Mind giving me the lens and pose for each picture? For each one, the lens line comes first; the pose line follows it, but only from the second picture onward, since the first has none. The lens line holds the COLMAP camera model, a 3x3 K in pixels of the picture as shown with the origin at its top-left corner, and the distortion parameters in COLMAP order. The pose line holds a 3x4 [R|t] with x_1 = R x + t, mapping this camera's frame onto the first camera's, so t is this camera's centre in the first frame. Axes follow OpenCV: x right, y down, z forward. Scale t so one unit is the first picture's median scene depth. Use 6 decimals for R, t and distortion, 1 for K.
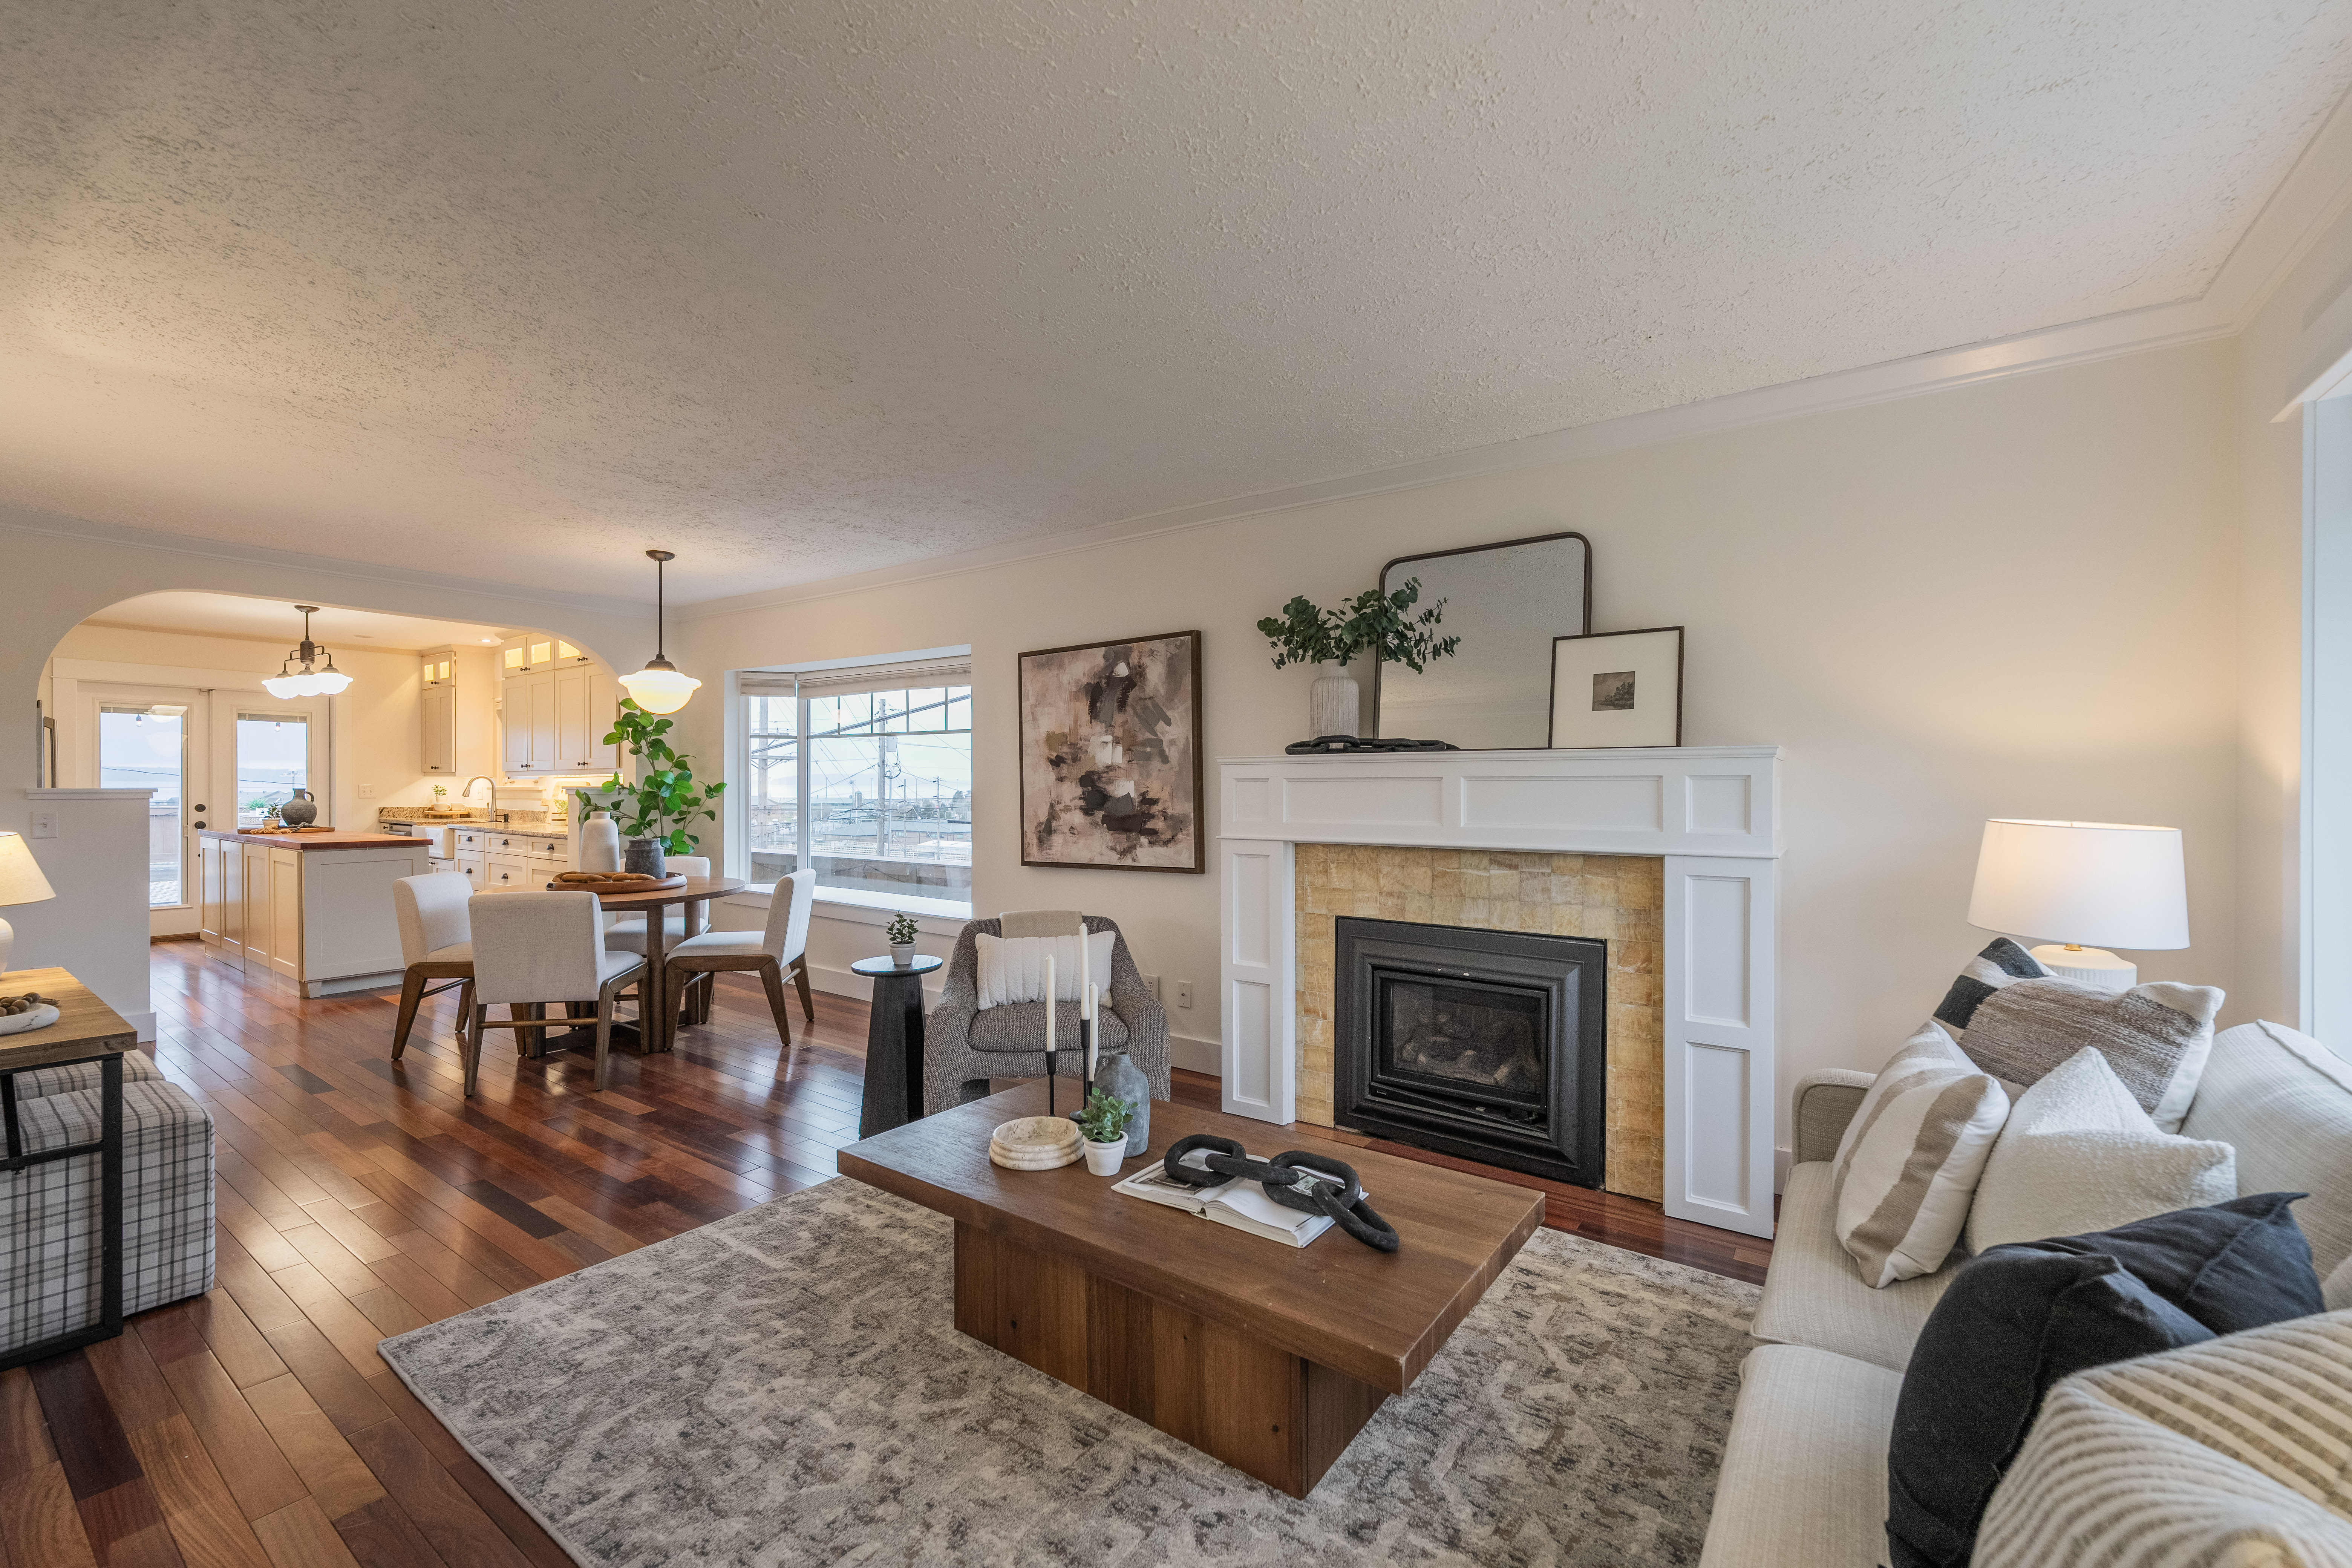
lens RADIAL K [[958.6, 0, 1154.9], [0, 958.6, 792.5], [0, 0, 1]] dist [-0.001498, -0.000383]
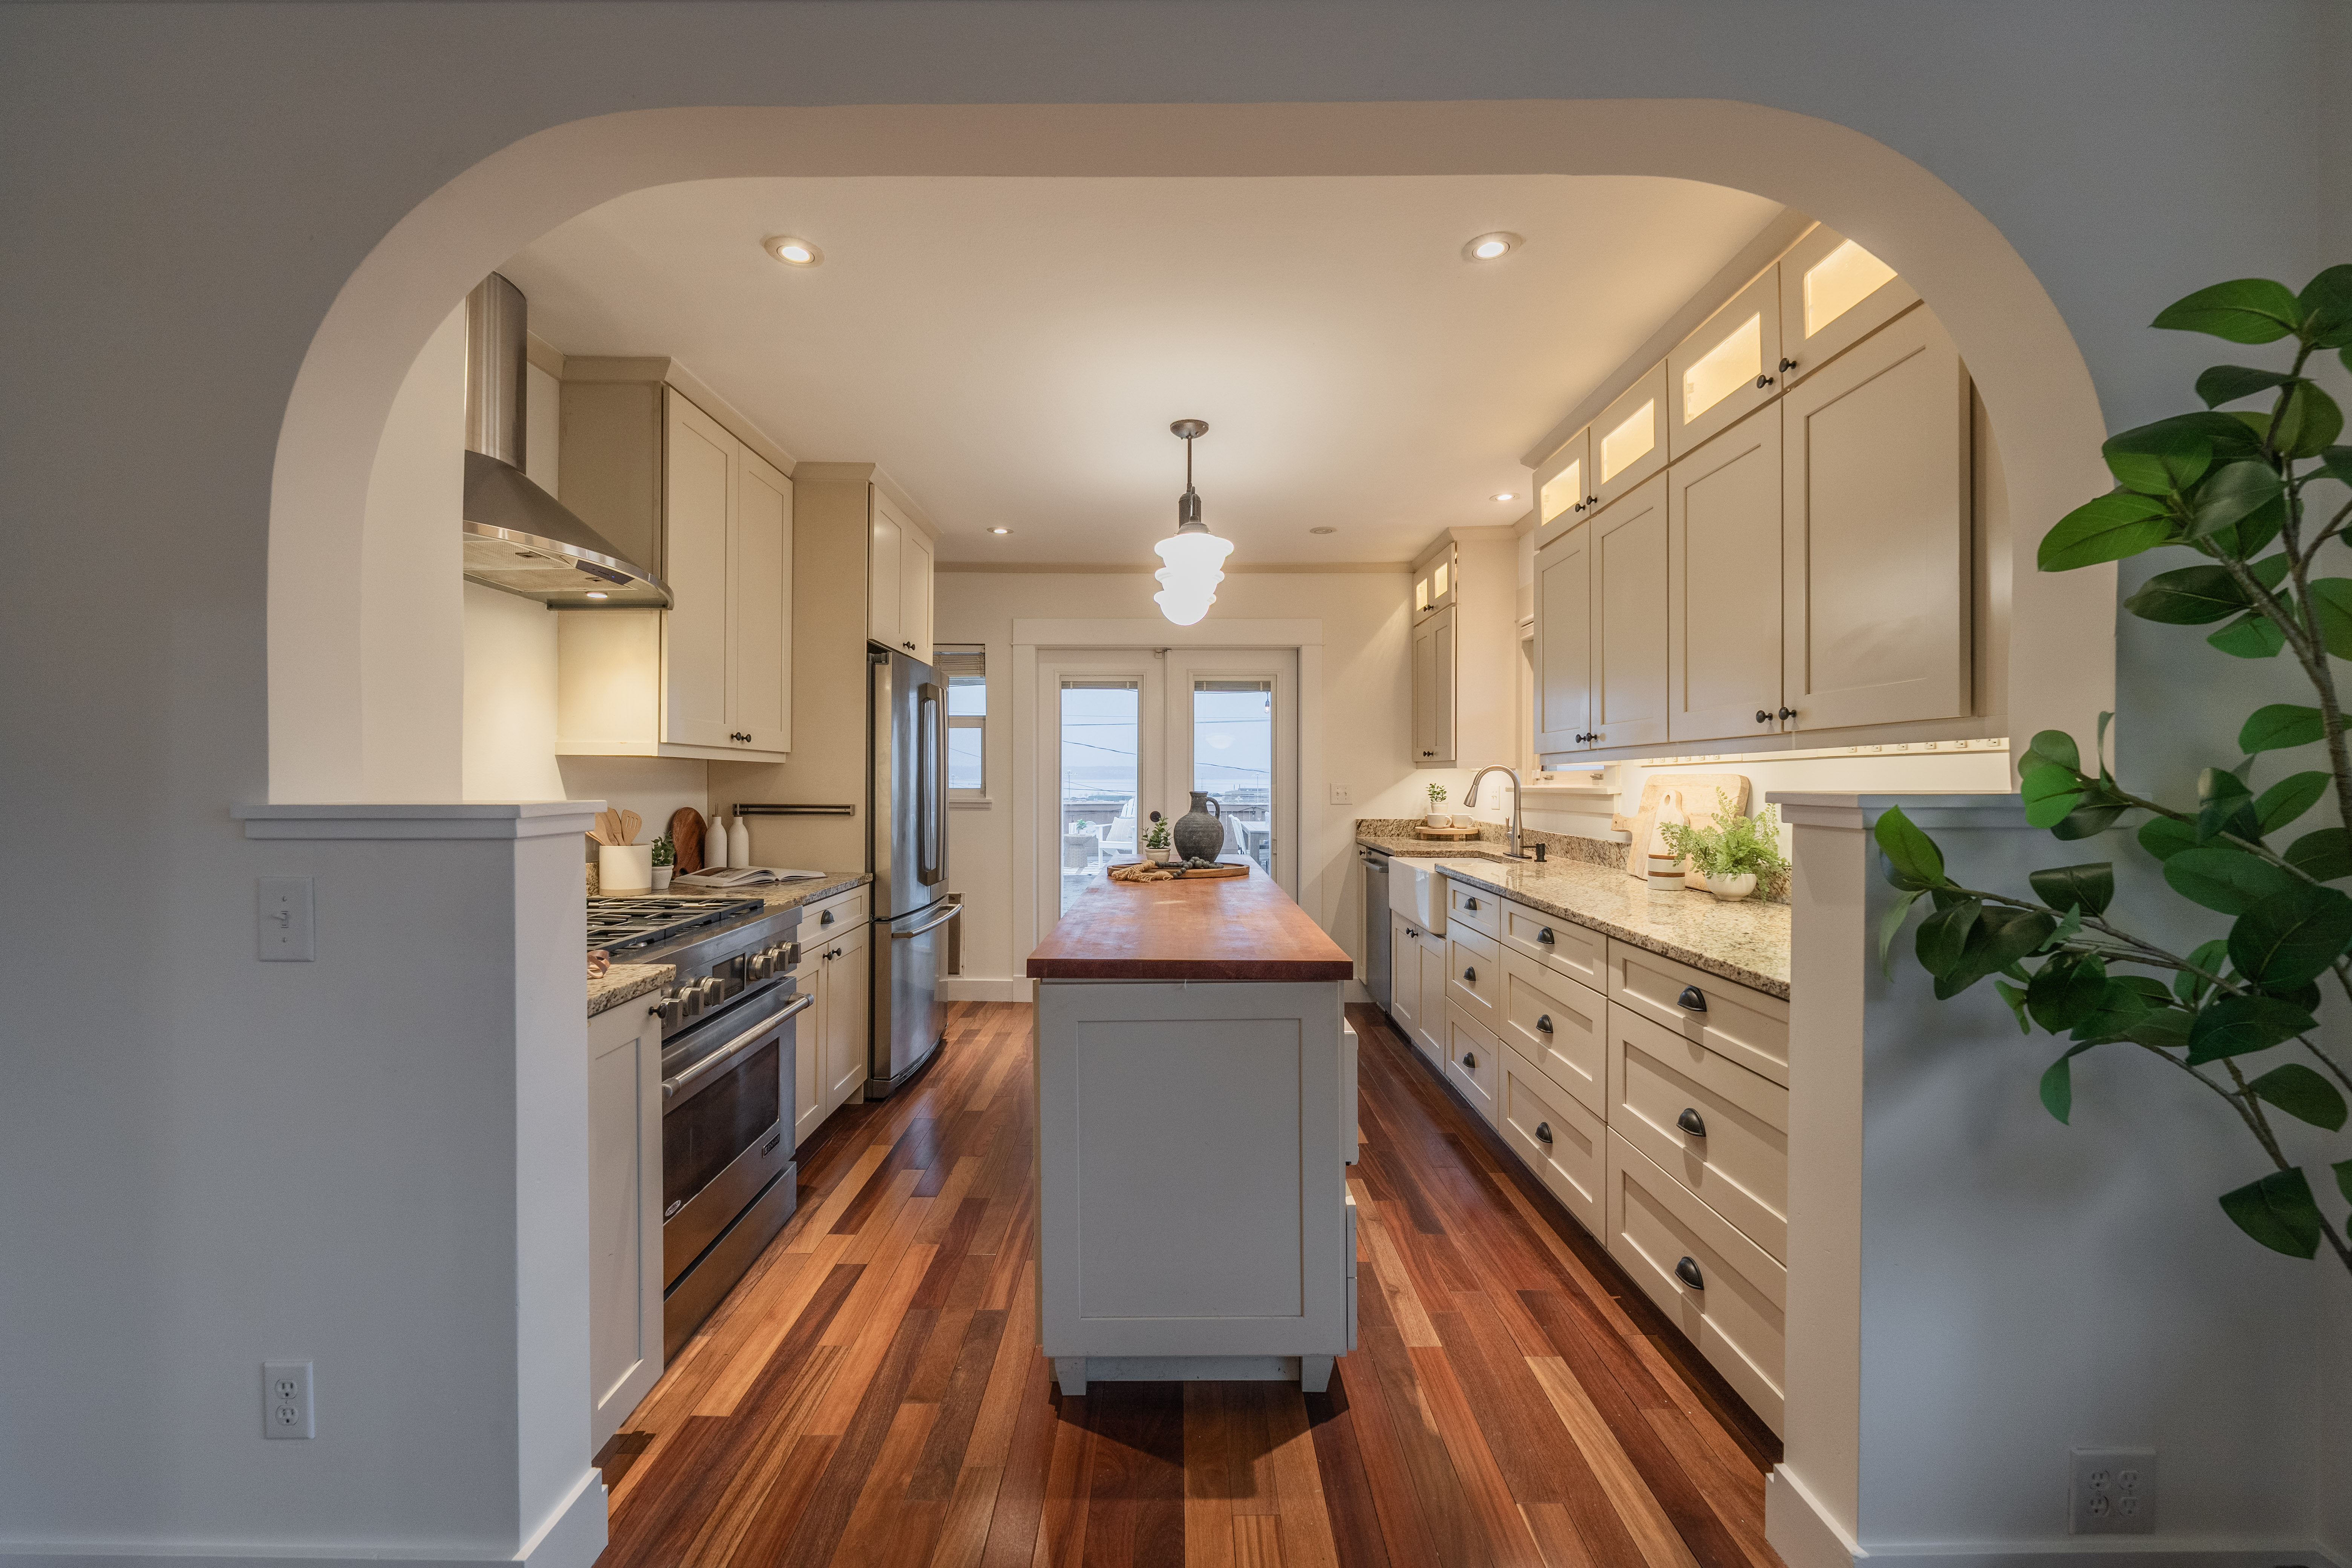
lens RADIAL K [[938.1, 0, 1176.0], [0, 938.1, 784.0], [0, 0, 1]] dist [-0.001058, -0.000184]
pose [[0.582846, -0.000444, -0.812583, -0.878469], [-0.003481, 0.999989, -0.003044, -0.012094], [0.812575, 0.004603, 0.582838, 1.262428]]
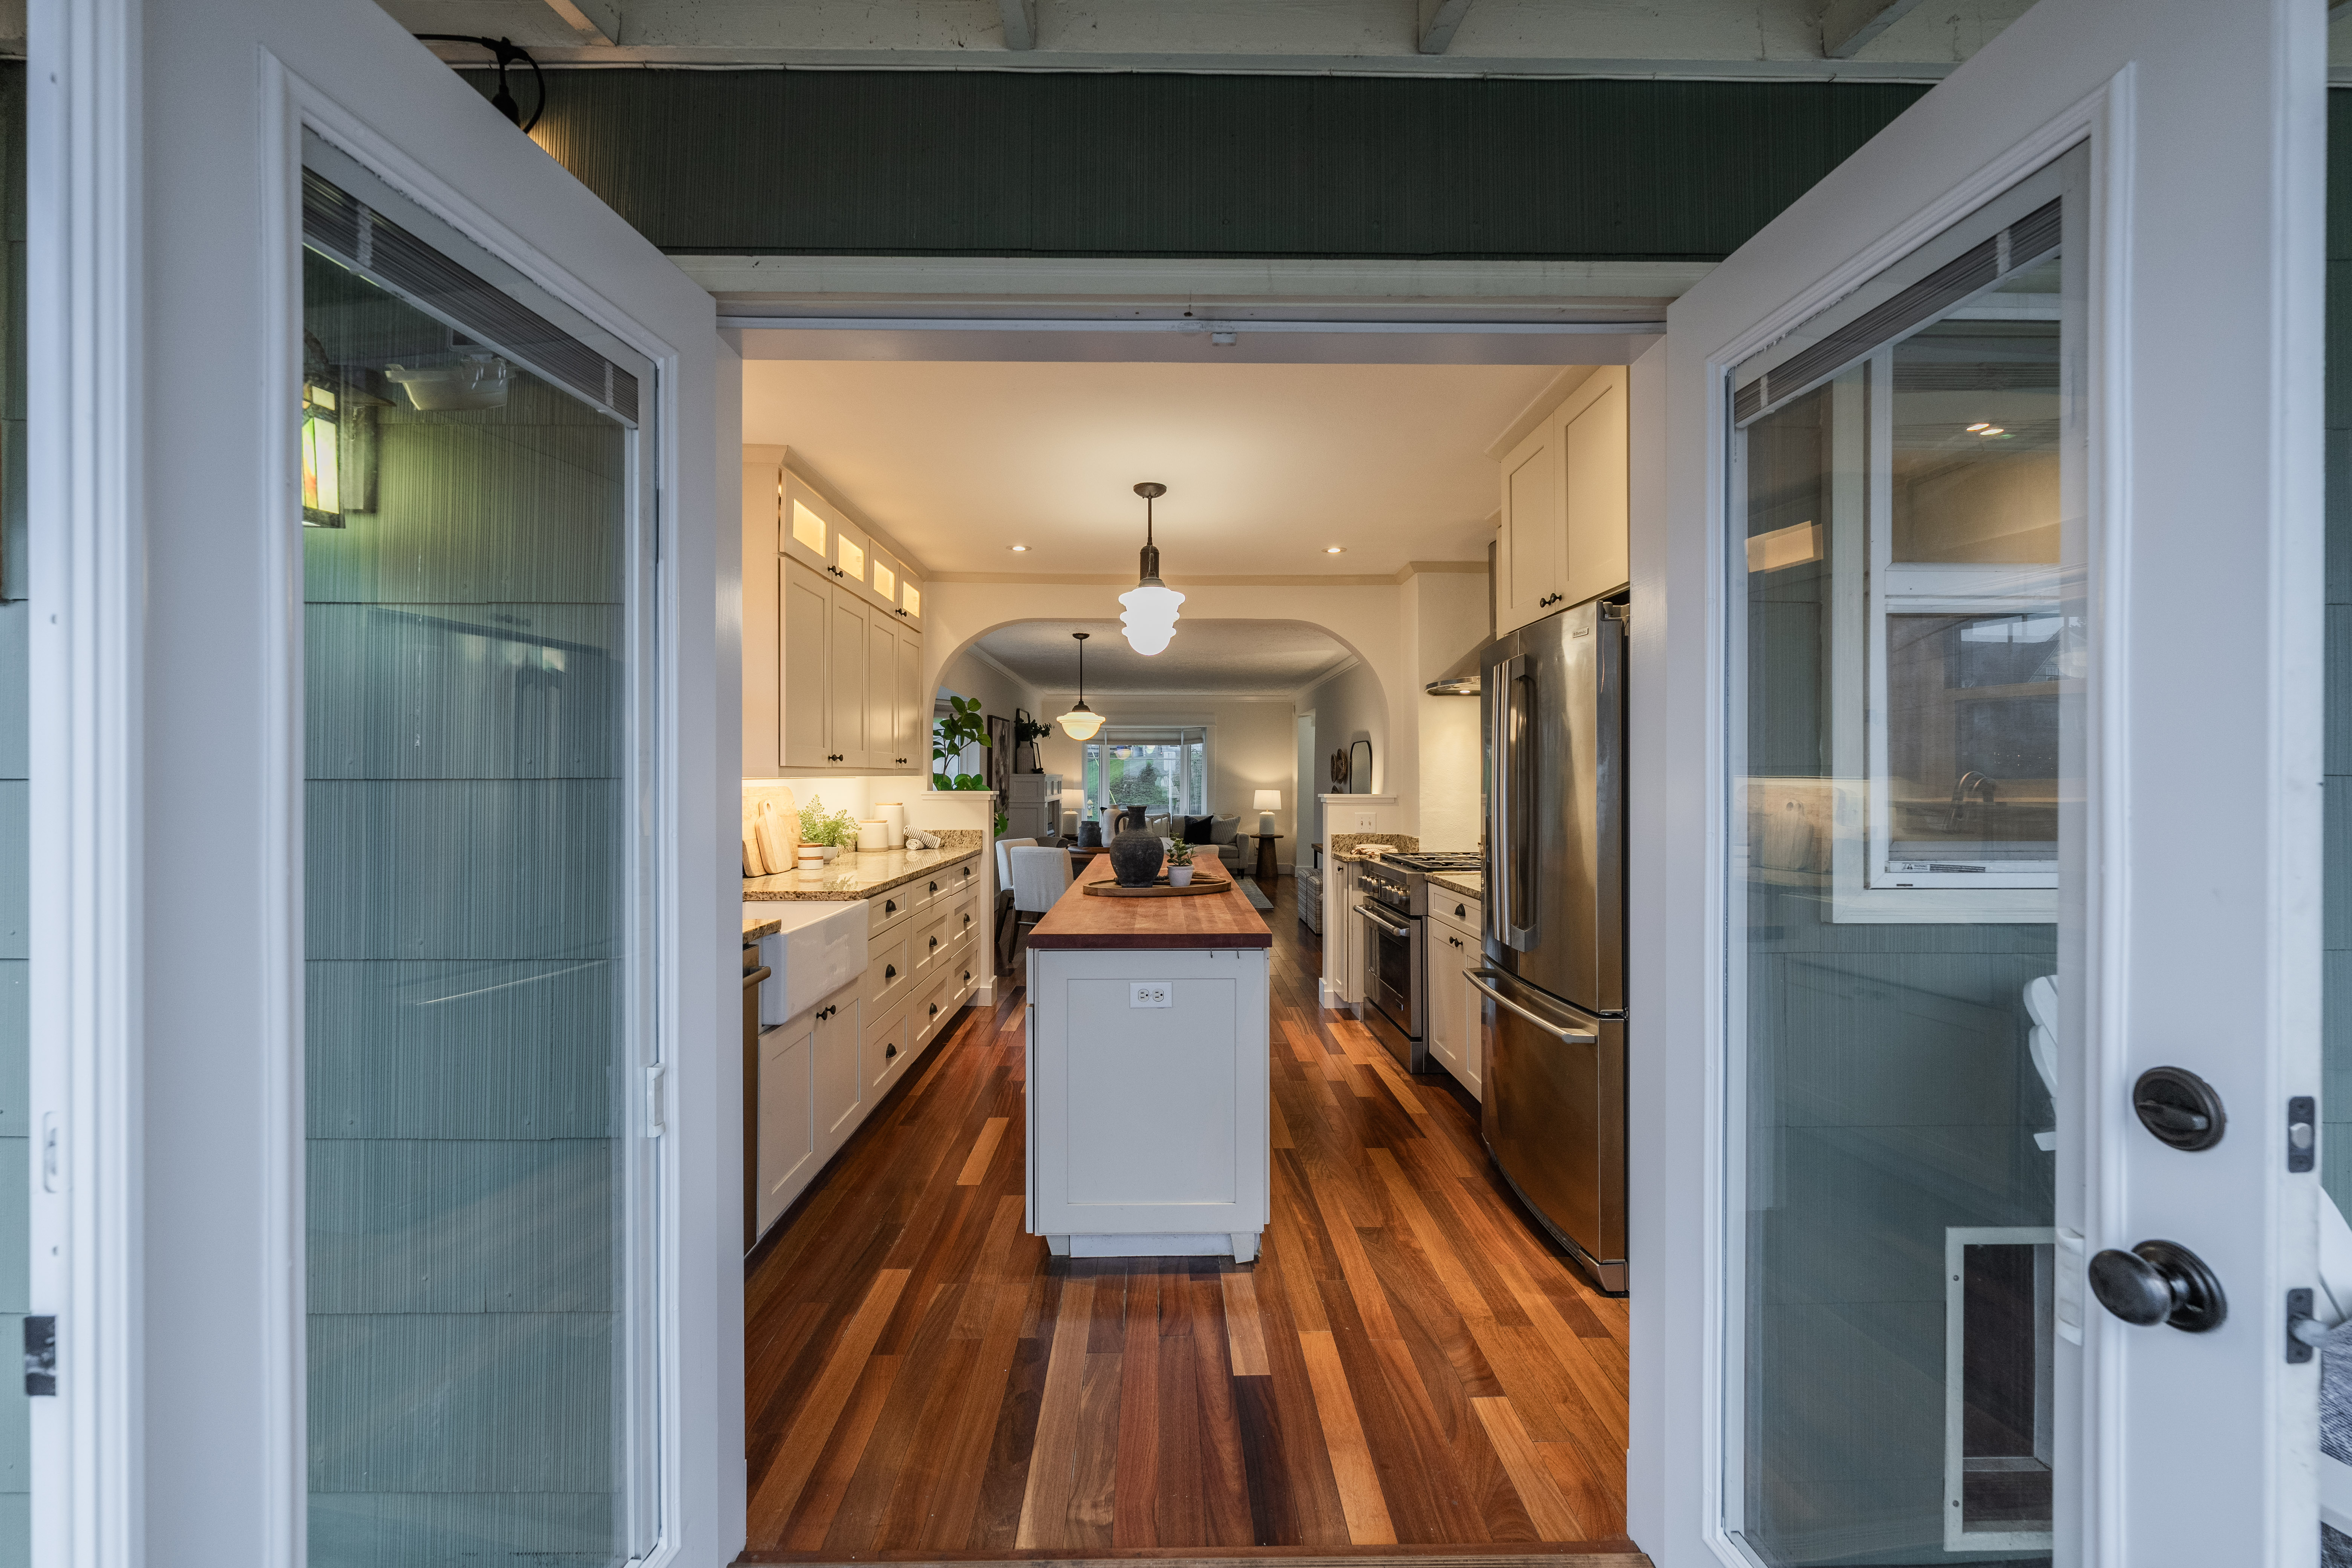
lens RADIAL K [[938.3, 0, 1178.8], [0, 938.3, 773.4], [0, 0, 1]] dist [-0.000256, -0.000267]
pose [[-0.599208, 0.001657, 0.800592, -2.400133], [0.002316, 0.999997, -0.000336, -0.039449], [-0.800590, 0.001653, -0.599210, 2.355599]]
